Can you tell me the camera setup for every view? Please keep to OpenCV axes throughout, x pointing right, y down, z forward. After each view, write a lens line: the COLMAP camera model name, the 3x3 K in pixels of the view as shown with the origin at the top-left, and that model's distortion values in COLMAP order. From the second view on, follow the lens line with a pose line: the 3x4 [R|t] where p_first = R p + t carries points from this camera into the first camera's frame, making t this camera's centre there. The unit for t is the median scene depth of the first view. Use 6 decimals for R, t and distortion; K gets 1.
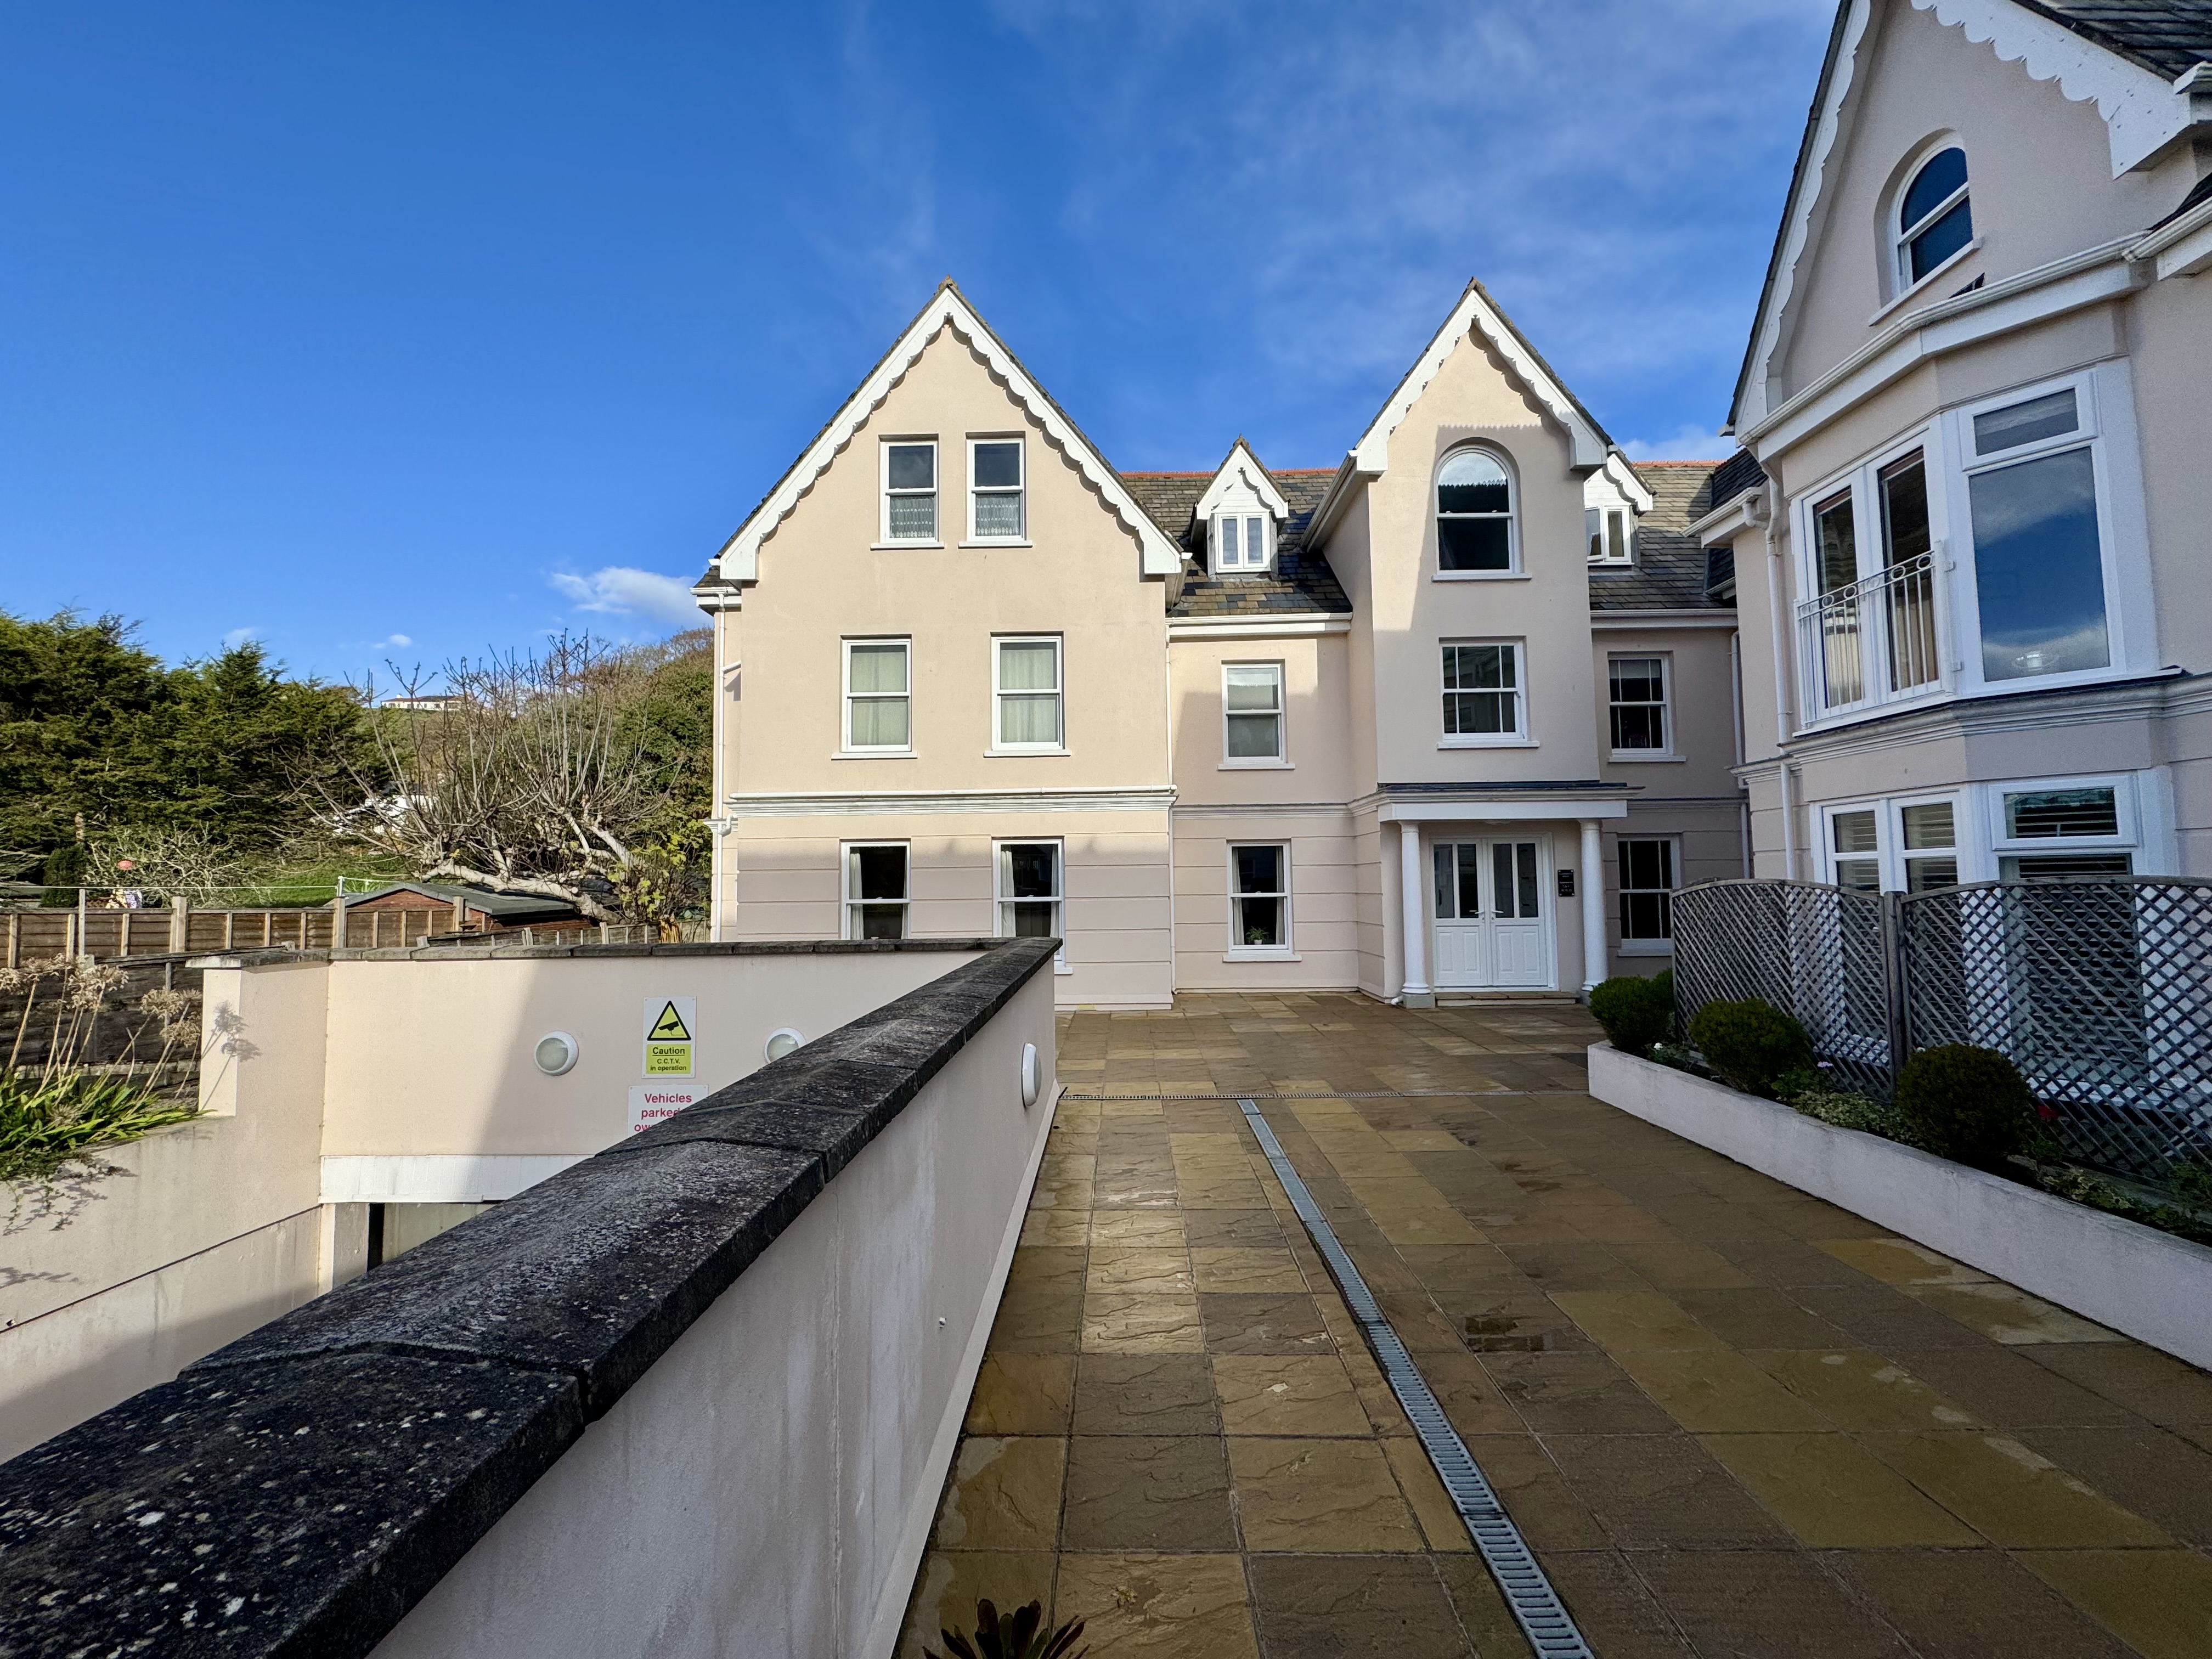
lens RADIAL K [[883.6, 0, 1105.2], [0, 883.6, 828.7], [0, 0, 1]] dist [-0.008249, 0.001211]
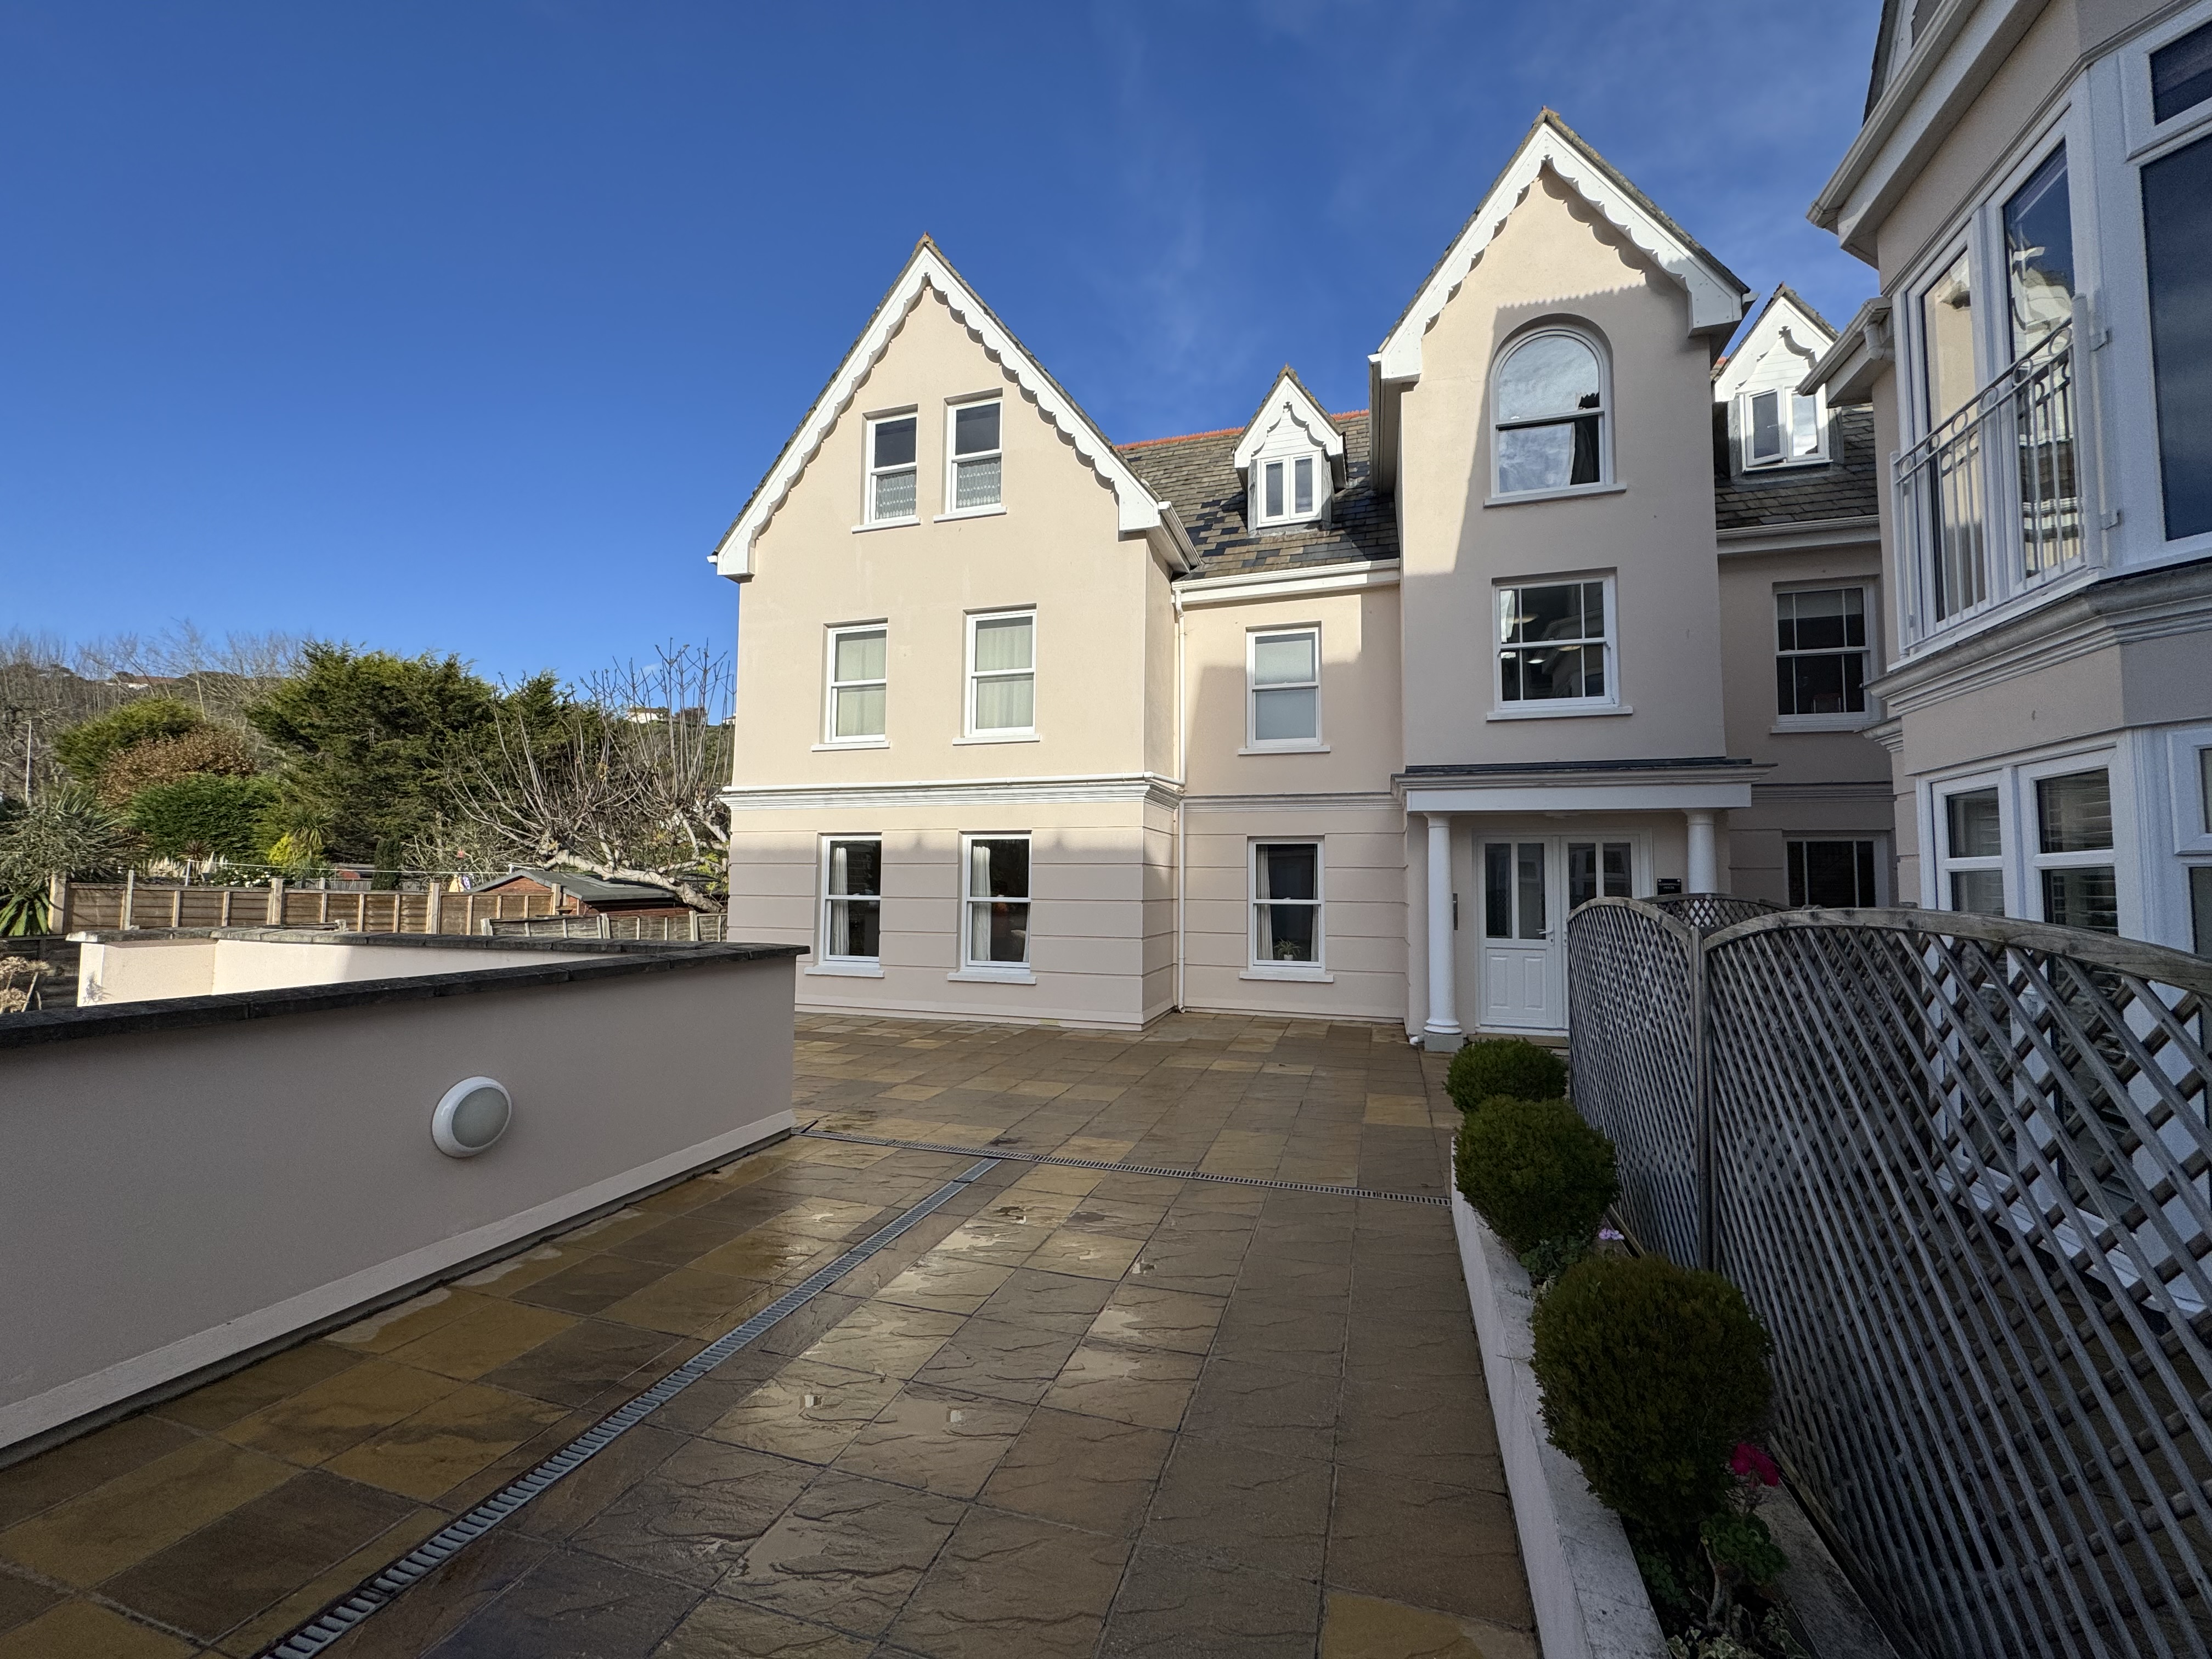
lens RADIAL K [[883.6, 0, 1103.7], [0, 883.6, 832.6], [0, 0, 1]] dist [-0.008249, 0.001211]
pose [[0.957696, 0.004330, -0.287748, 0.273308], [-0.002950, 0.999982, 0.005227, 0.005193], [0.287765, -0.004157, 0.957692, 0.152312]]
